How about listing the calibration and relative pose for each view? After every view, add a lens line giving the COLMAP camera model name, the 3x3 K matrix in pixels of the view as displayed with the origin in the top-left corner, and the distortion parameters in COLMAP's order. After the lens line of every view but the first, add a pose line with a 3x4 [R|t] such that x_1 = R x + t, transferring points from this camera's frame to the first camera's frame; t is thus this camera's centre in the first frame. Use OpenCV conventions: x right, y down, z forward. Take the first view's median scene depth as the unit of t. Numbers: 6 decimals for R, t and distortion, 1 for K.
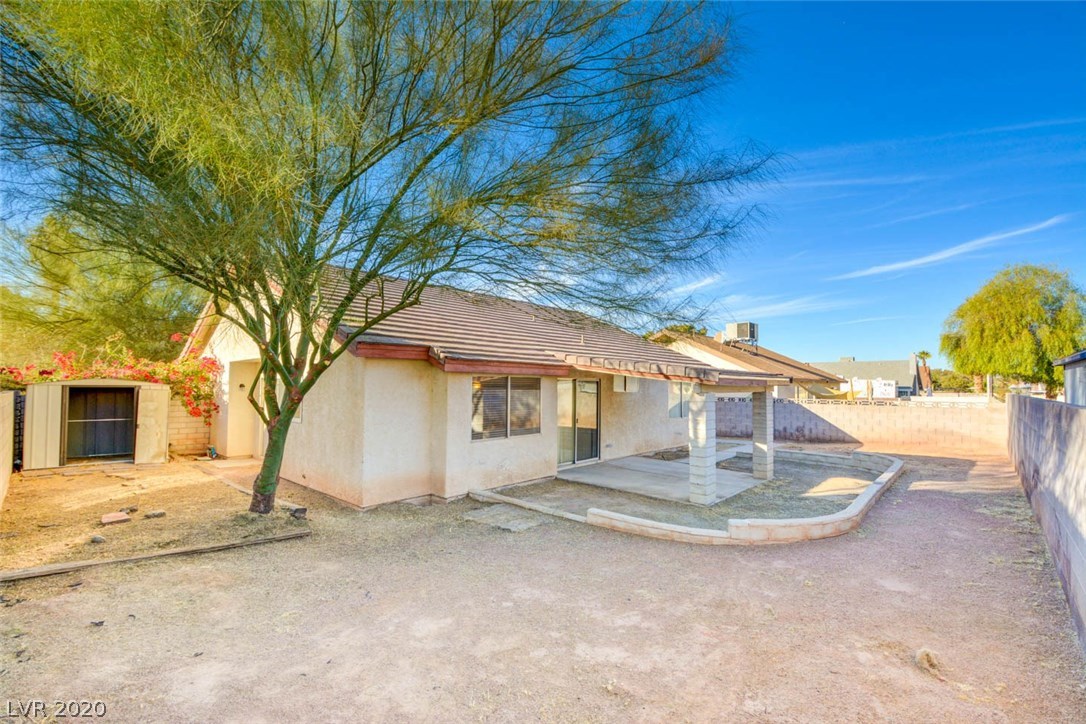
lens RADIAL K [[481.1, 0, 544.2], [0, 481.1, 367.5], [0, 0, 1]] dist [0.014067, -0.020975]
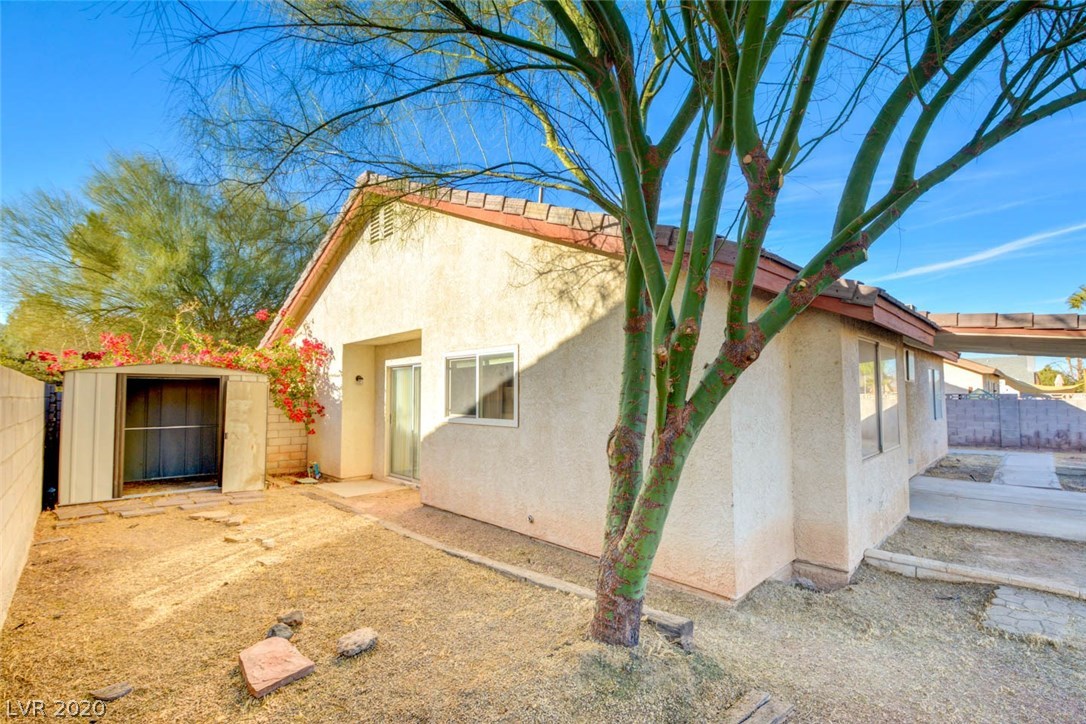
lens RADIAL K [[471.8, 0, 543.3], [0, 471.8, 372.7], [0, 0, 1]] dist [-0.000389, -0.018827]
pose [[0.999547, -0.007657, -0.029096, -0.370117], [0.007470, 0.999951, -0.006527, 0.040591], [0.029144, 0.006307, 0.999555, 0.345965]]
